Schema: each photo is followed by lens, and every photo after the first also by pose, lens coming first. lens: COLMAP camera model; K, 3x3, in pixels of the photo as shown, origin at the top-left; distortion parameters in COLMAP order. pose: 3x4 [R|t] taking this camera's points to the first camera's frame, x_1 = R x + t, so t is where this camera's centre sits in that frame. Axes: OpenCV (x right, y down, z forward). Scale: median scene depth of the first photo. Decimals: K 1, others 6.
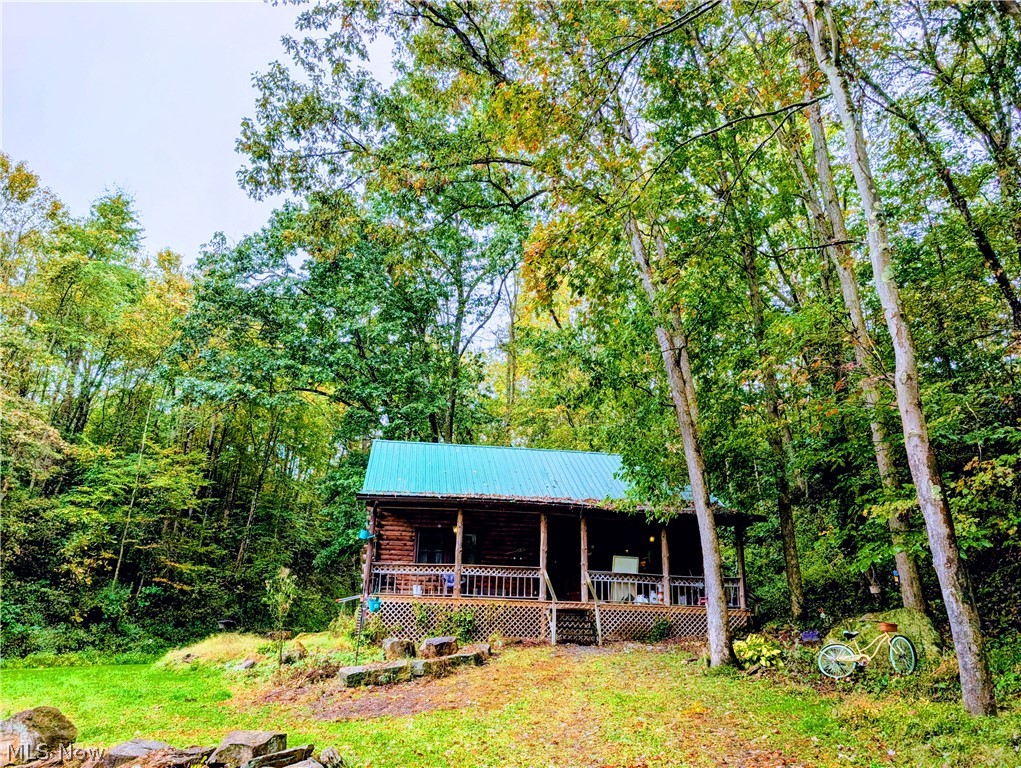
lens RADIAL K [[745.1, 0, 510.5], [0, 745.1, 384.0], [0, 0, 1]] dist [0.022707, -0.002269]
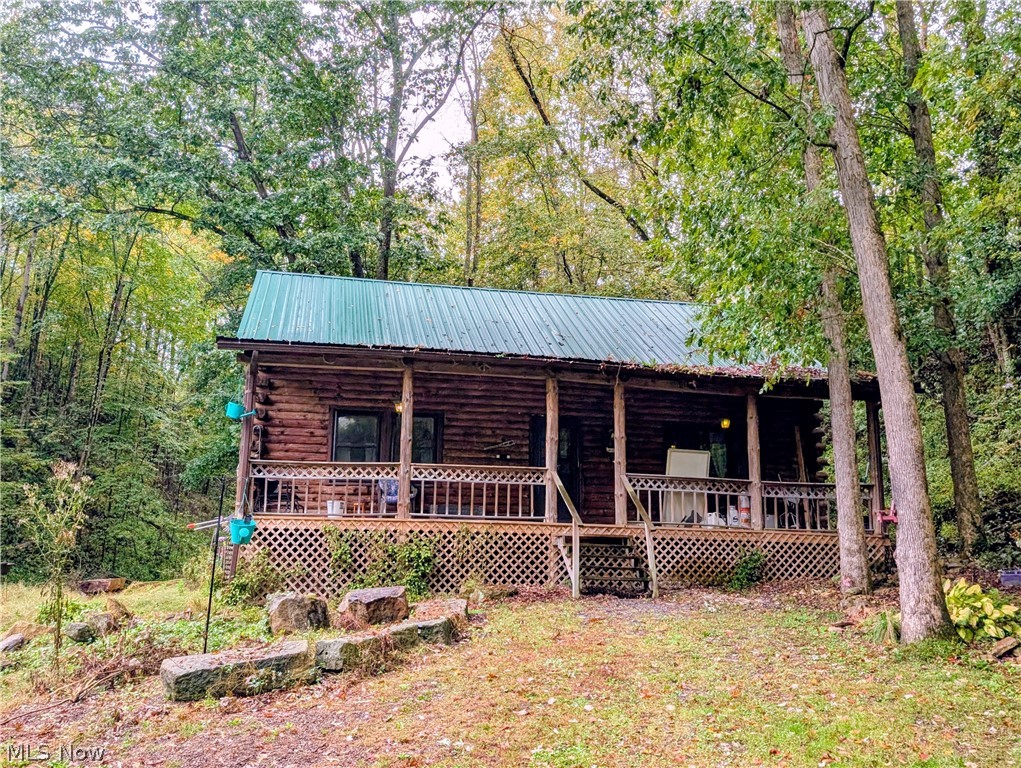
lens RADIAL K [[957.2, 0, 510.3], [0, 957.2, 388.3], [0, 0, 1]] dist [0.088198, -0.143704]
pose [[0.998678, -0.002097, 0.051365, -0.027206], [-0.004847, 0.990877, 0.134682, 0.085887], [-0.051179, -0.134753, 0.989557, 0.277044]]
